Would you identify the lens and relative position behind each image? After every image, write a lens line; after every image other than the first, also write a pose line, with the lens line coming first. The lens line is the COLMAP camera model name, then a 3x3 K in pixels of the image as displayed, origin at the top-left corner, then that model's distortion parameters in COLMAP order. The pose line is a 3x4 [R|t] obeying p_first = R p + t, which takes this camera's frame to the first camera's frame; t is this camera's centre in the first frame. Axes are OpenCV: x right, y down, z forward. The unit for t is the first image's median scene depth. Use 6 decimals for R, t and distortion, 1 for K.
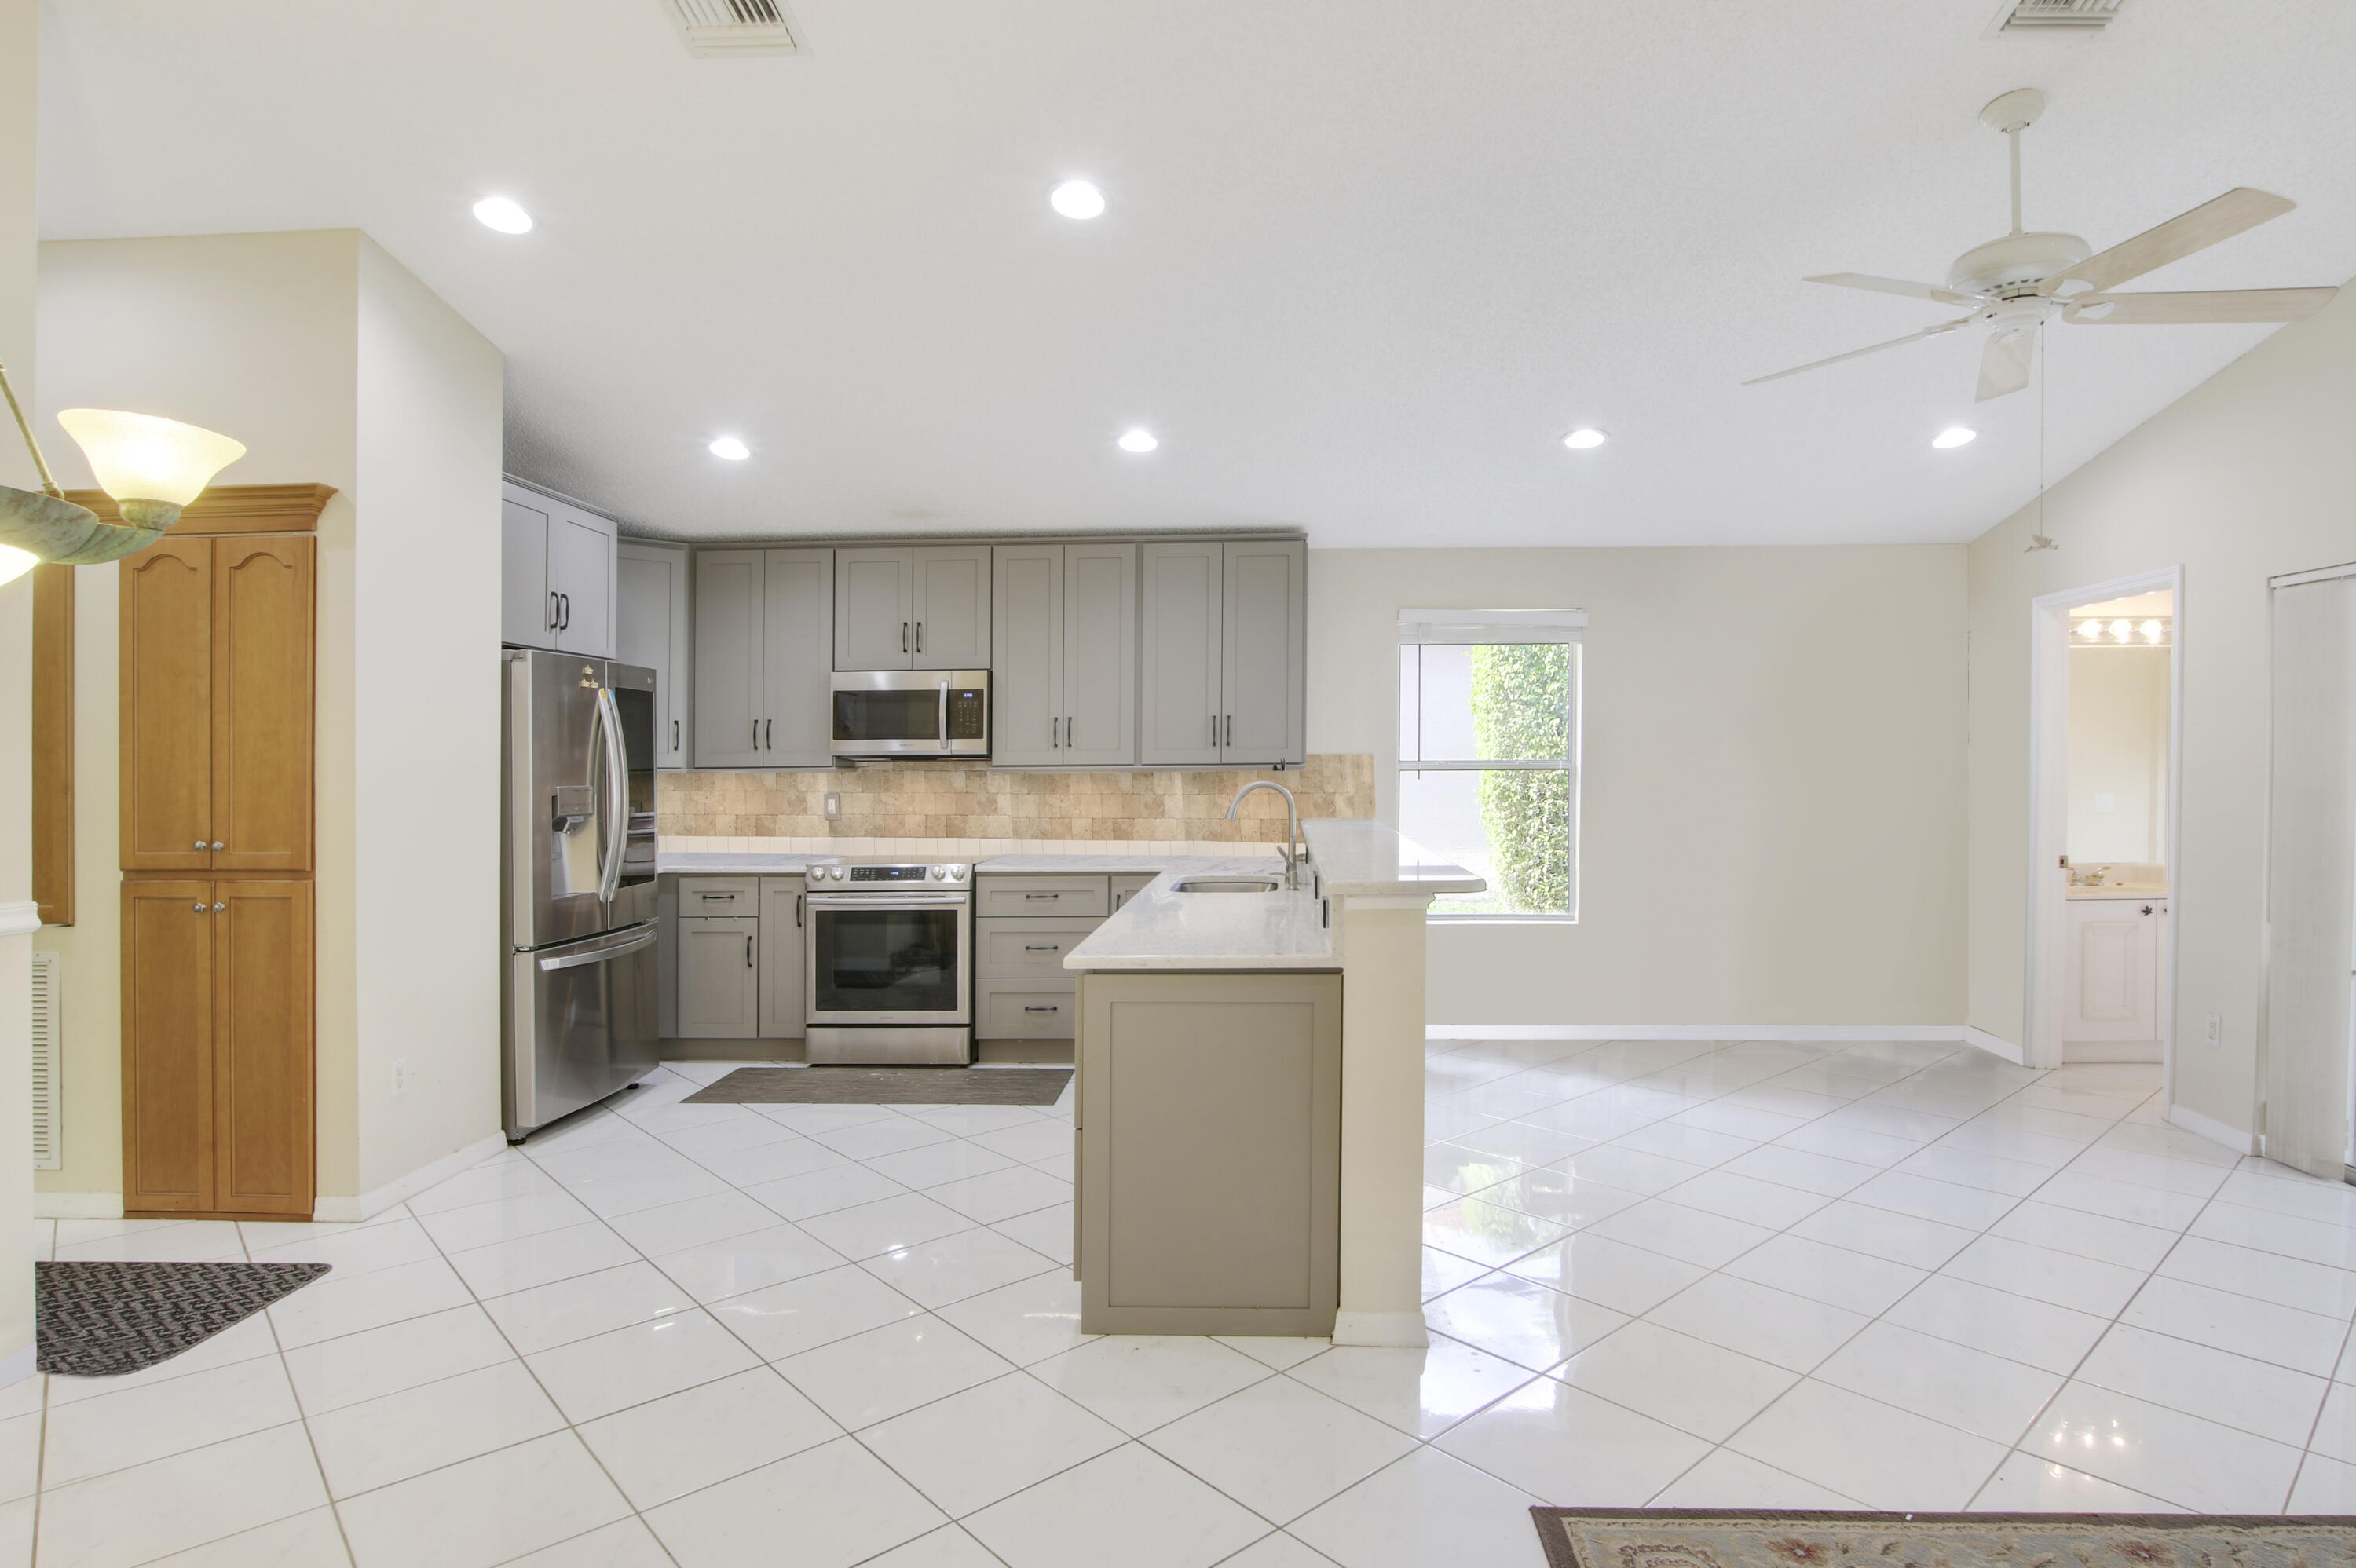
lens RADIAL K [[1238.8, 0, 1178.0], [0, 1238.8, 784.0], [0, 0, 1]] dist [0.003044, 0.001132]
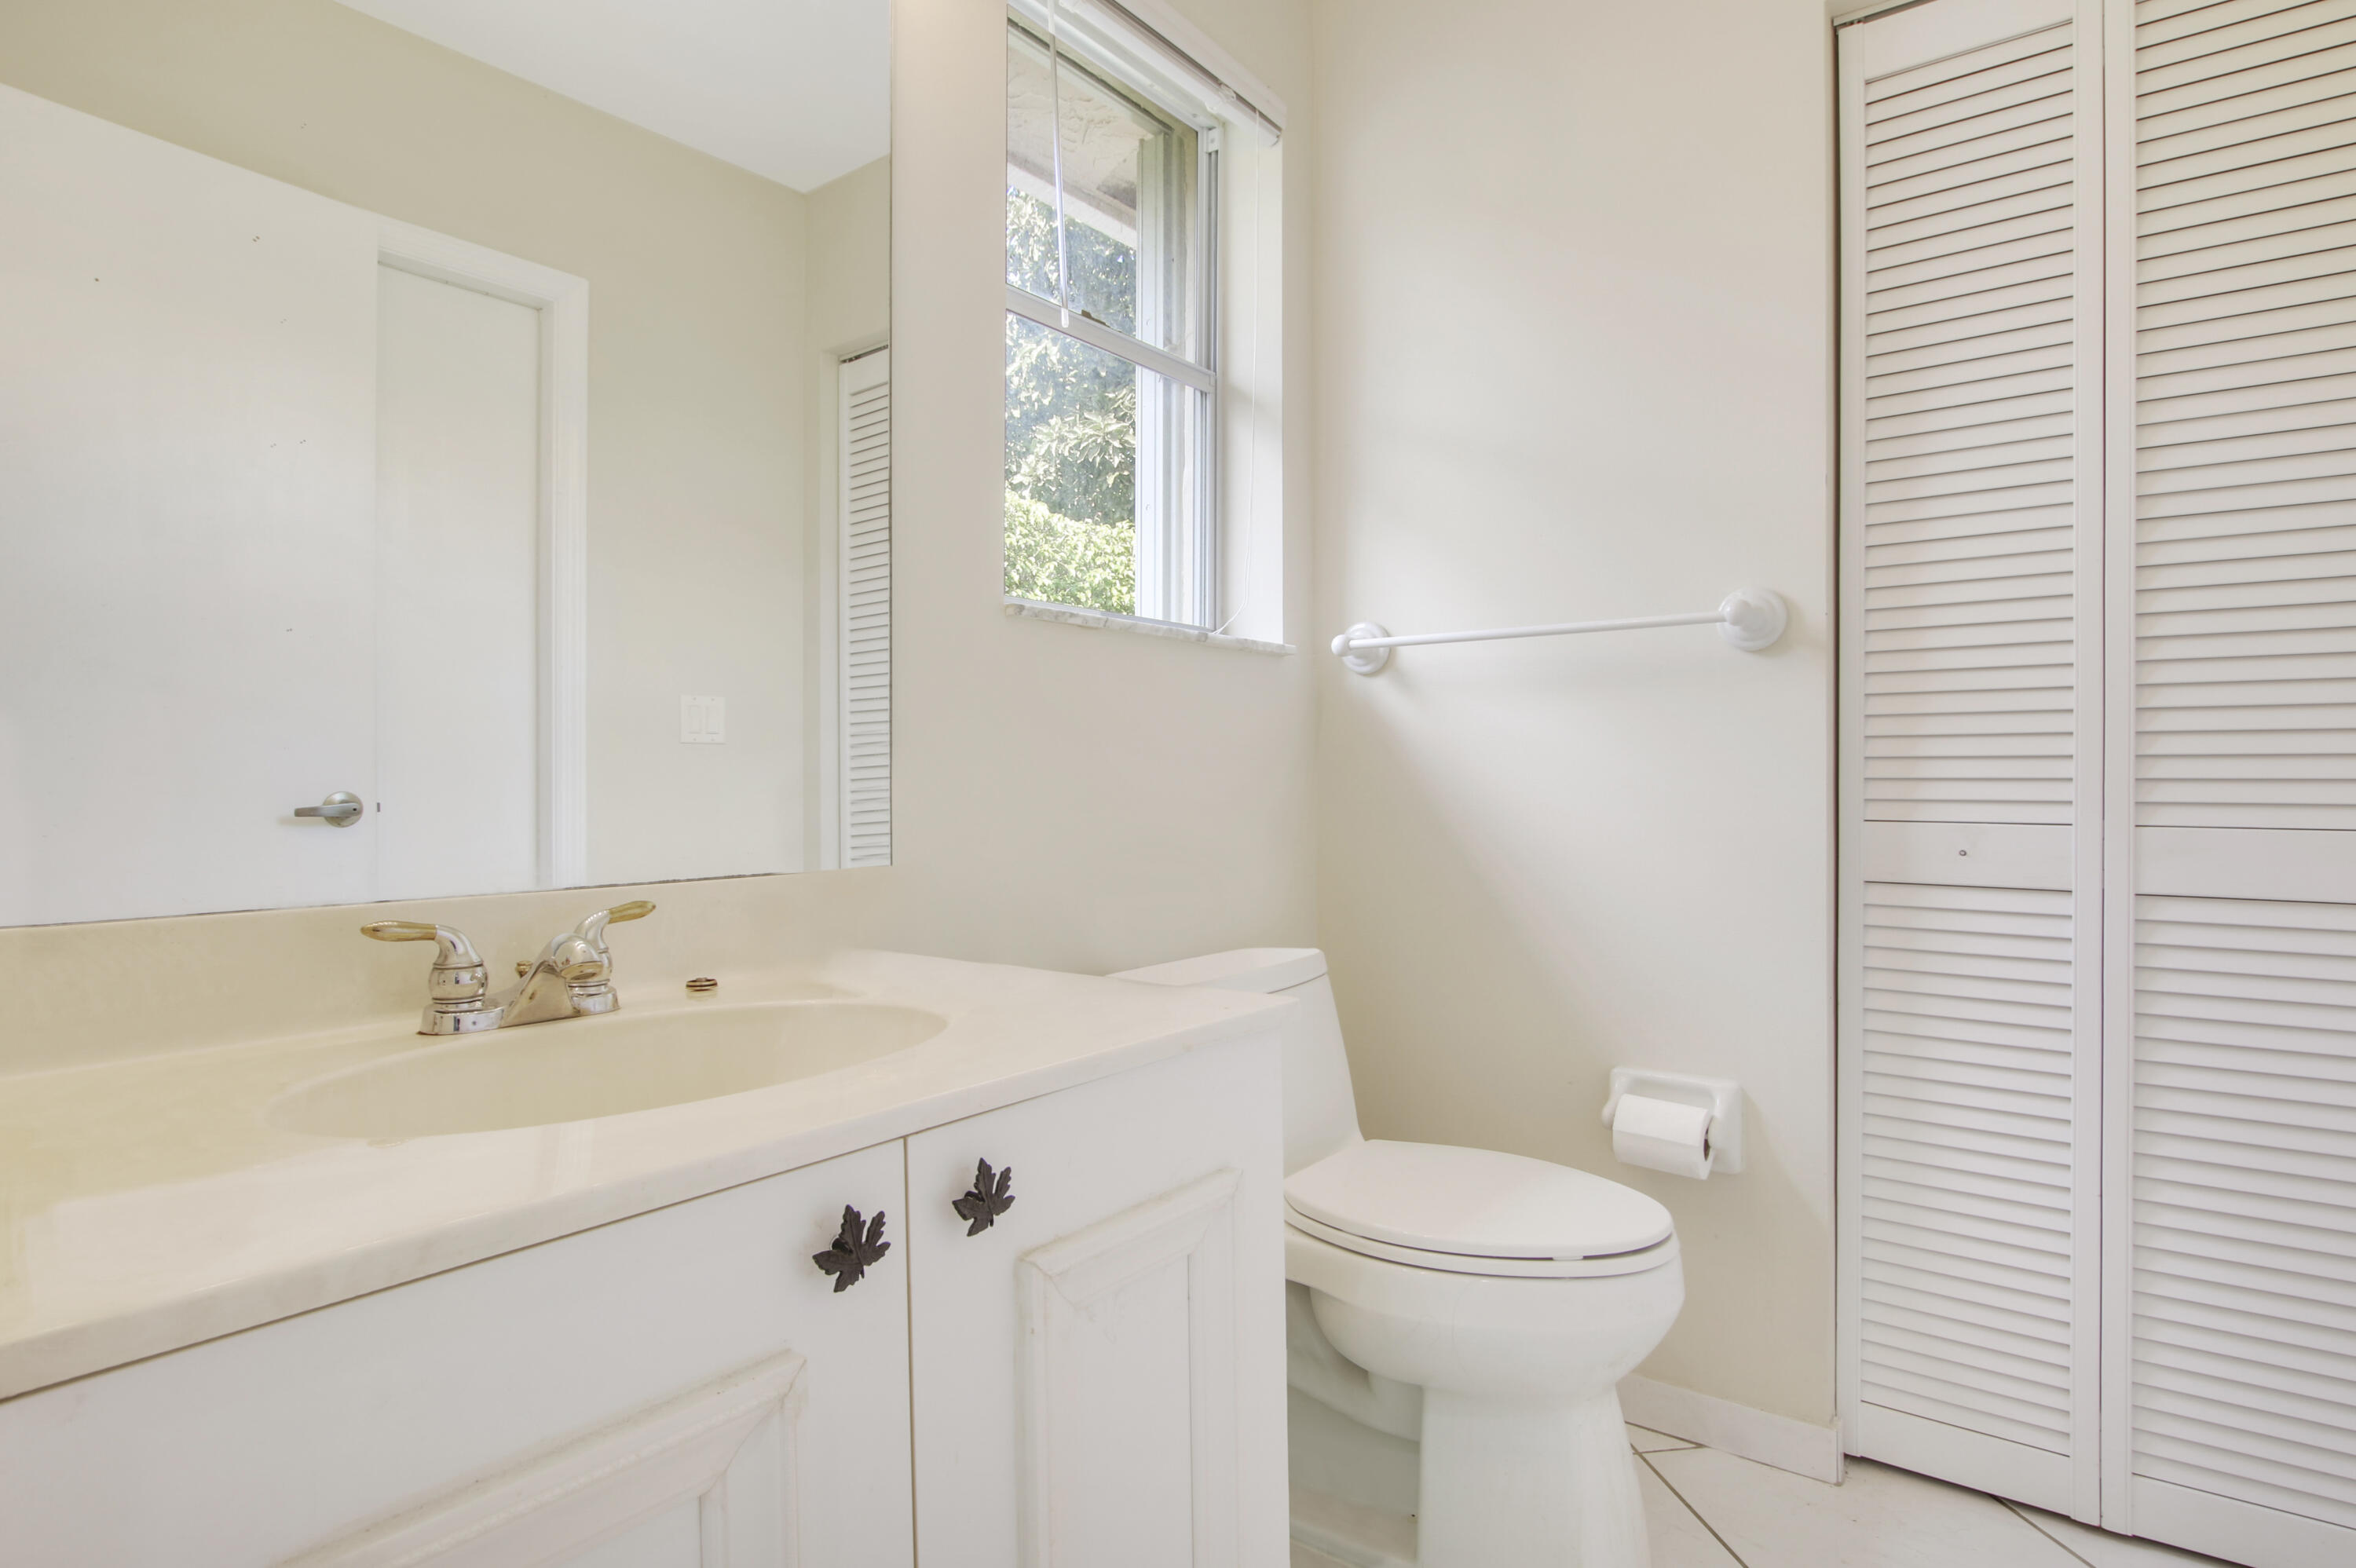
lens RADIAL K [[1238.8, 0, 1178.0], [0, 1238.8, 784.0], [0, 0, 1]] dist [0.003044, 0.001132]
pose [[0.563750, -0.002708, 0.825941, 0.674239], [-0.005870, 0.999956, 0.007285, 0.051273], [-0.825925, -0.008955, 0.563709, 0.874577]]
